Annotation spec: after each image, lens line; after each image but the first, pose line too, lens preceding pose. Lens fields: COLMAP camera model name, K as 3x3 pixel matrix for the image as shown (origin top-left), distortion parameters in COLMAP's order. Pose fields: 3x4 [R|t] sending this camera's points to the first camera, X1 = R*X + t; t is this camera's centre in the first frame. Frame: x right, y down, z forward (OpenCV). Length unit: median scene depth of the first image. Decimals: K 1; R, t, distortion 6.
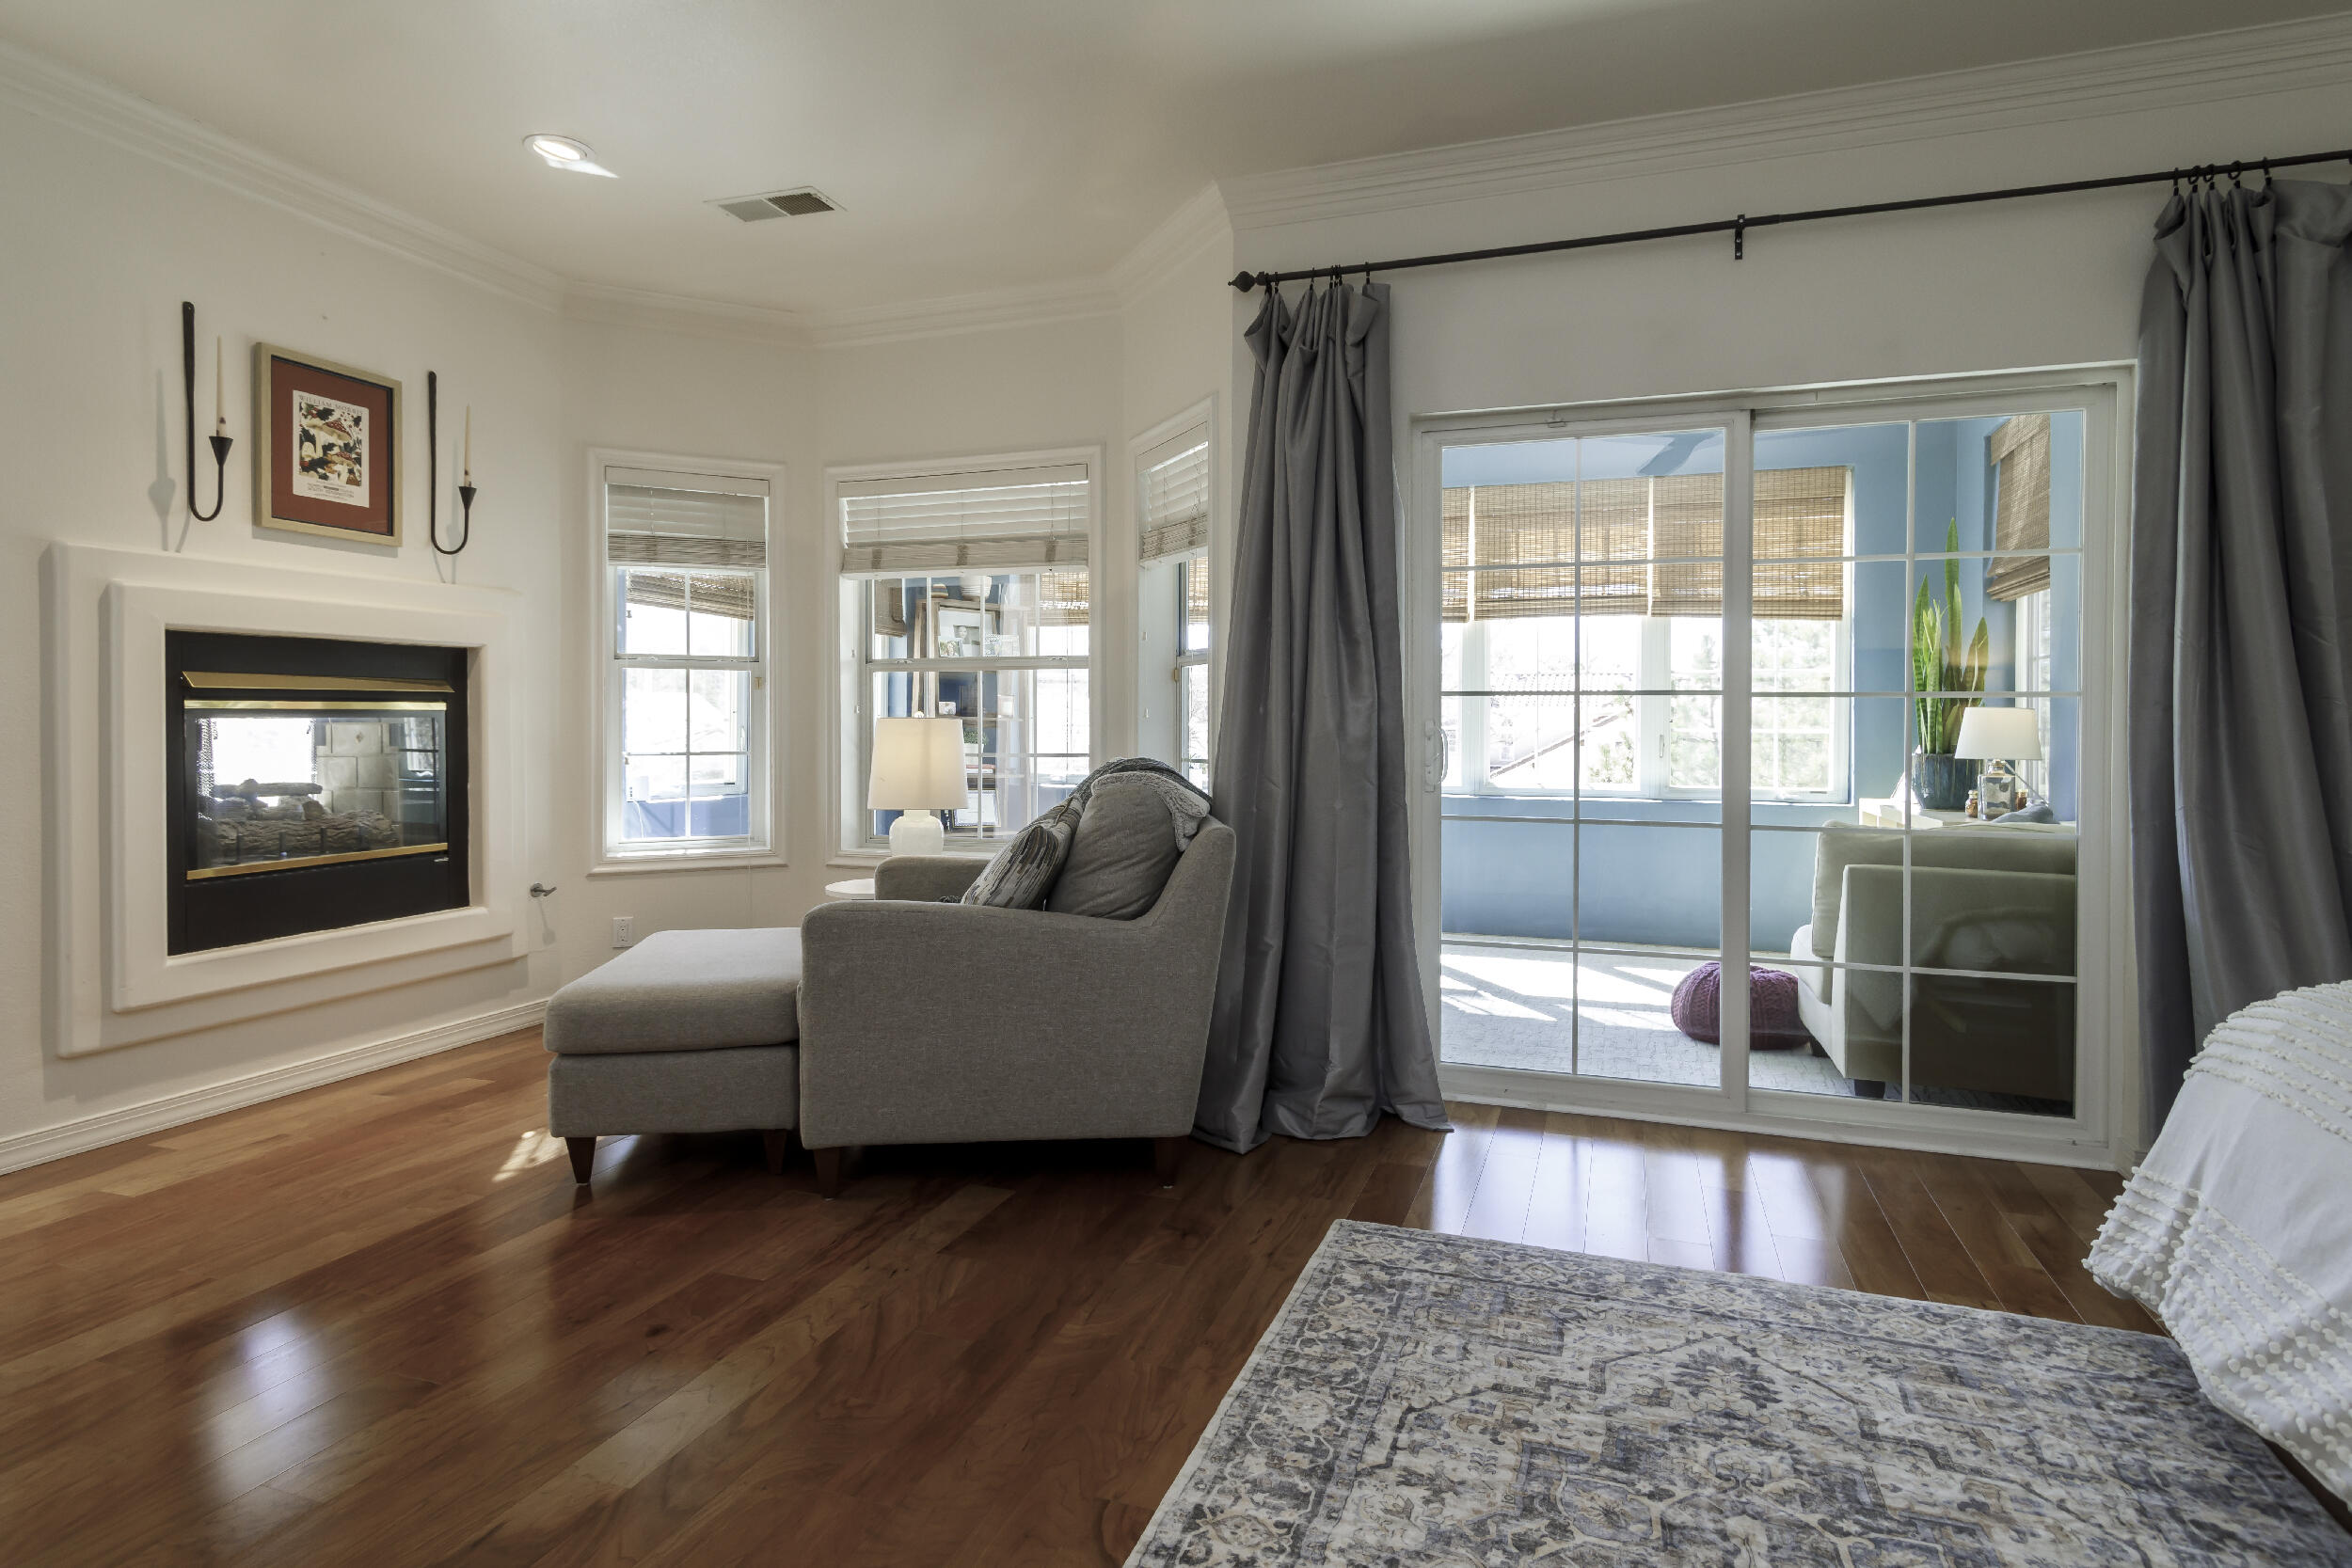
lens RADIAL K [[1229.9, 0, 1177.0], [0, 1229.9, 738.7], [0, 0, 1]] dist [0.022704, -0.009877]
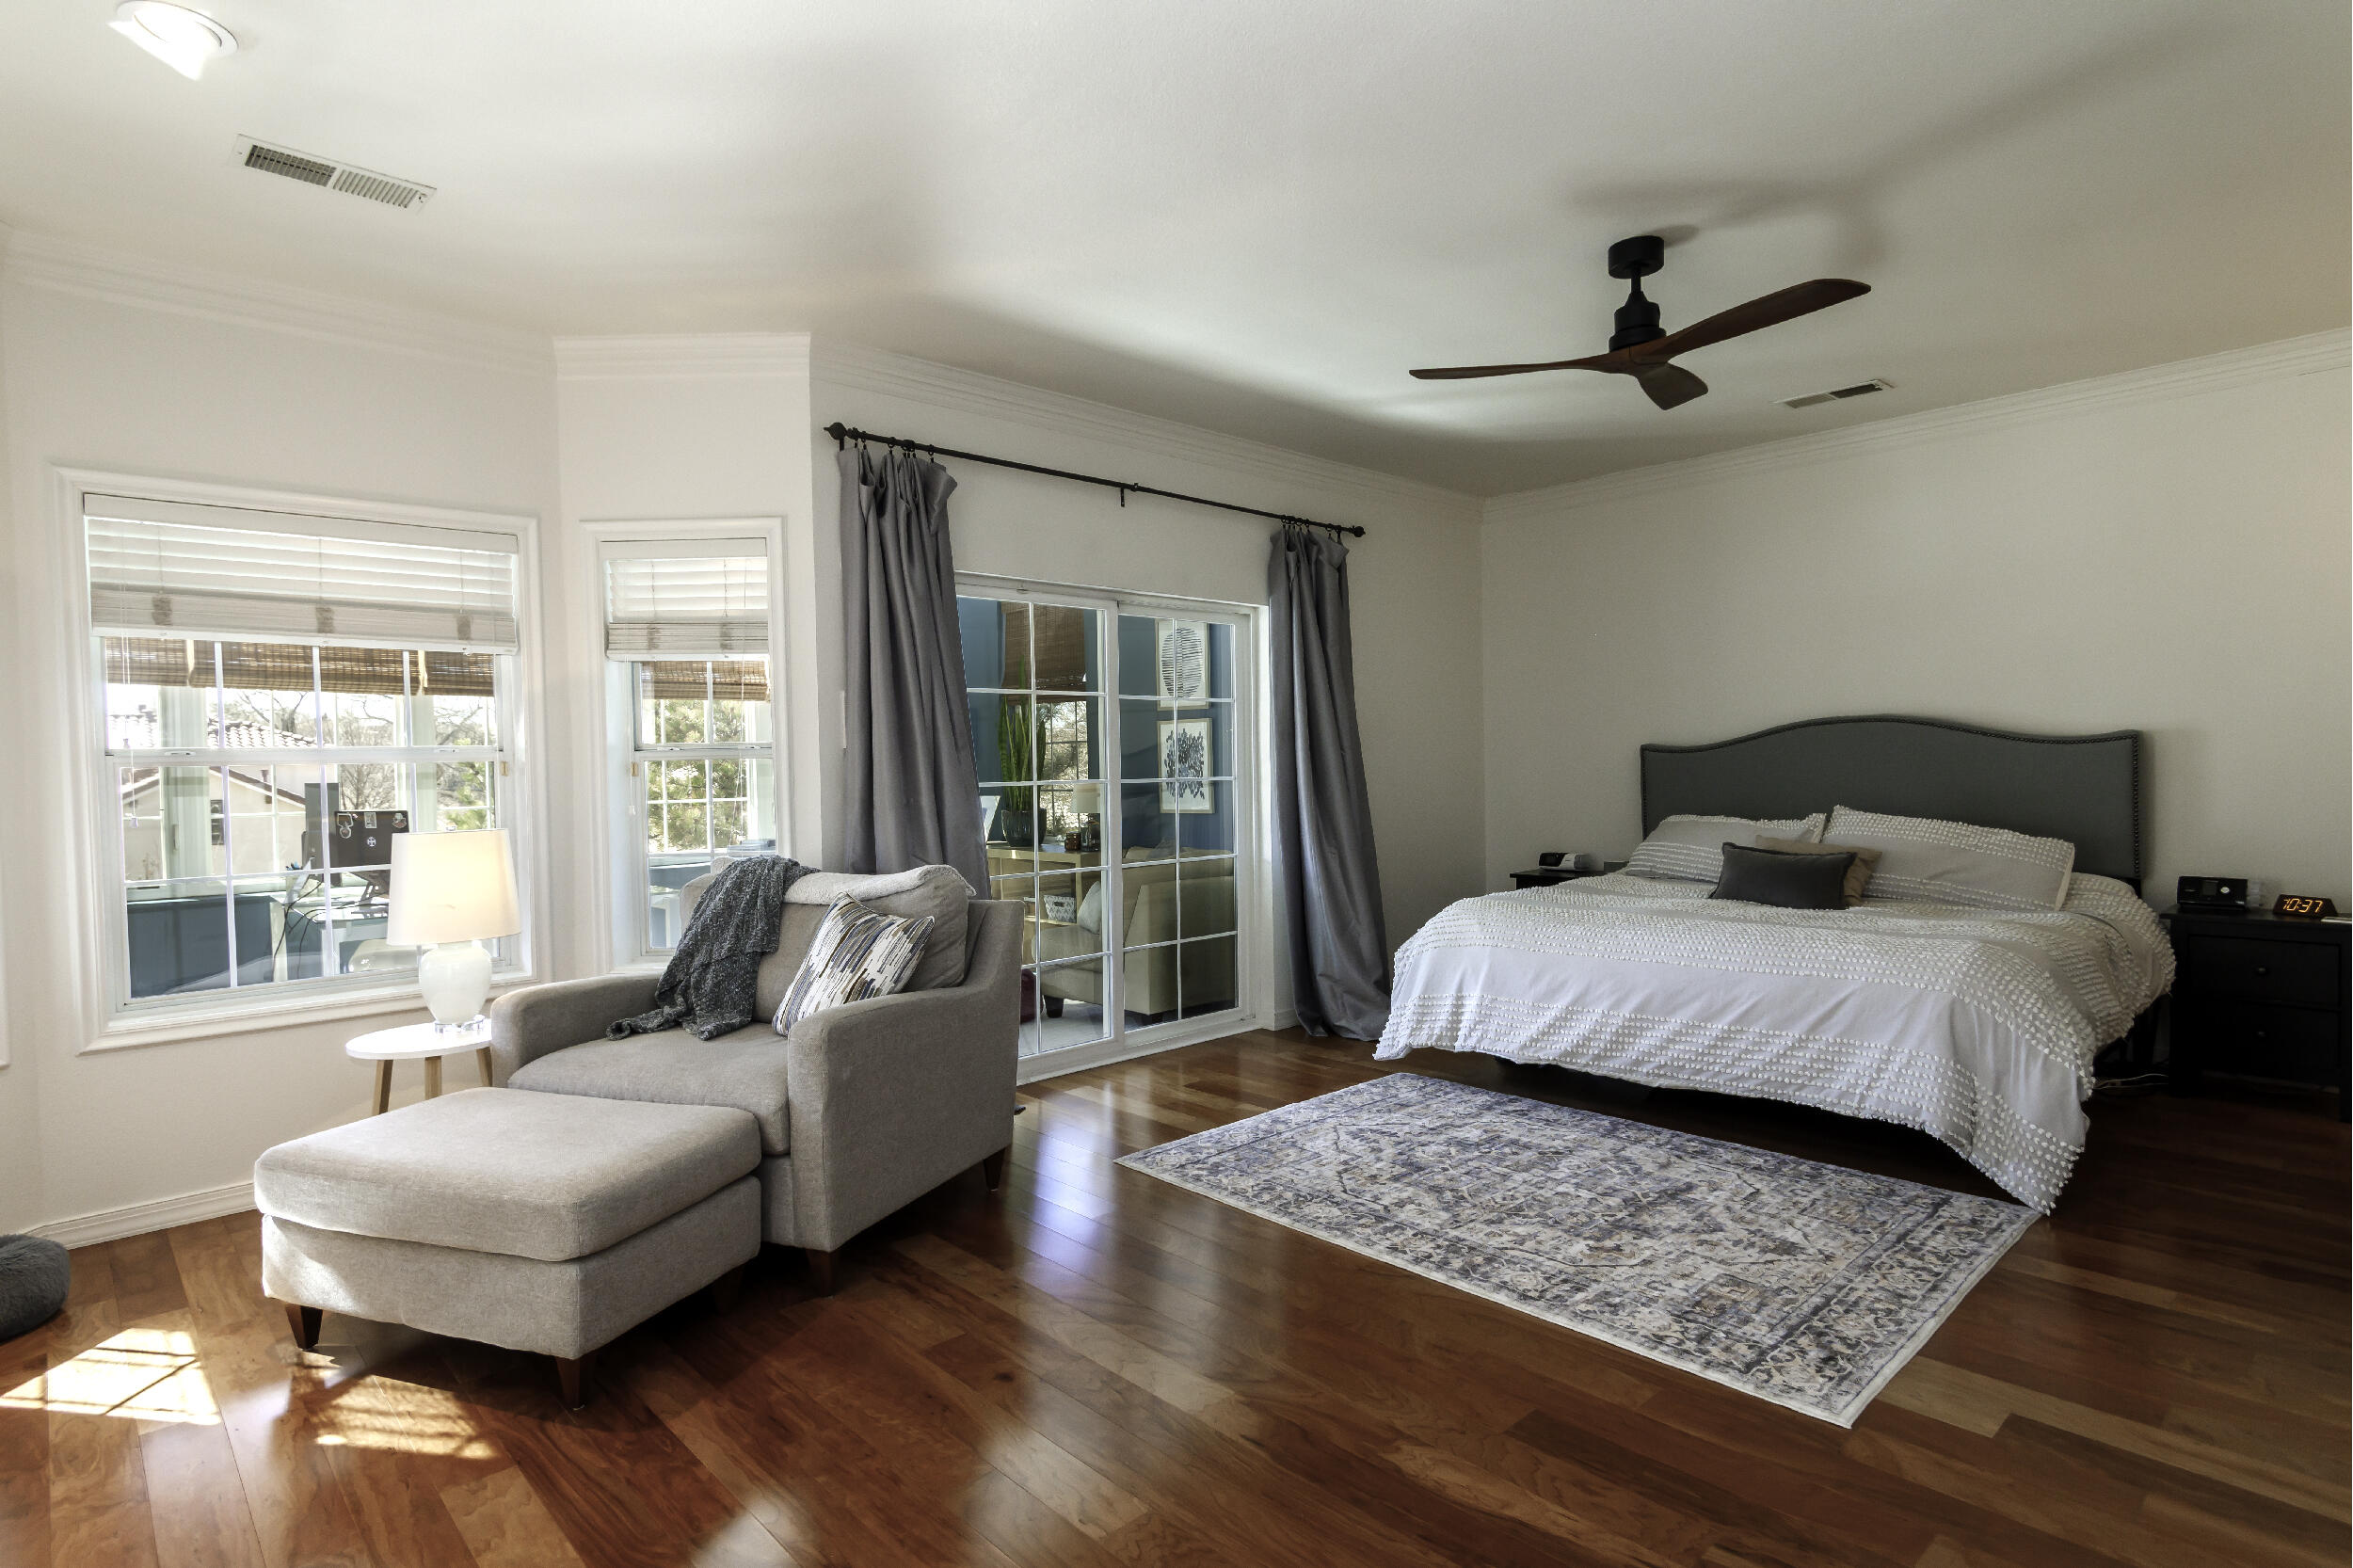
lens RADIAL K [[1252.3, 0, 1173.0], [0, 1252.3, 791.4], [0, 0, 1]] dist [0.034972, -0.021911]
pose [[0.460860, -0.036035, 0.886741, -1.498595], [0.029466, 0.999246, 0.025293, -0.101951], [-0.886983, 0.014472, 0.461574, 0.340102]]
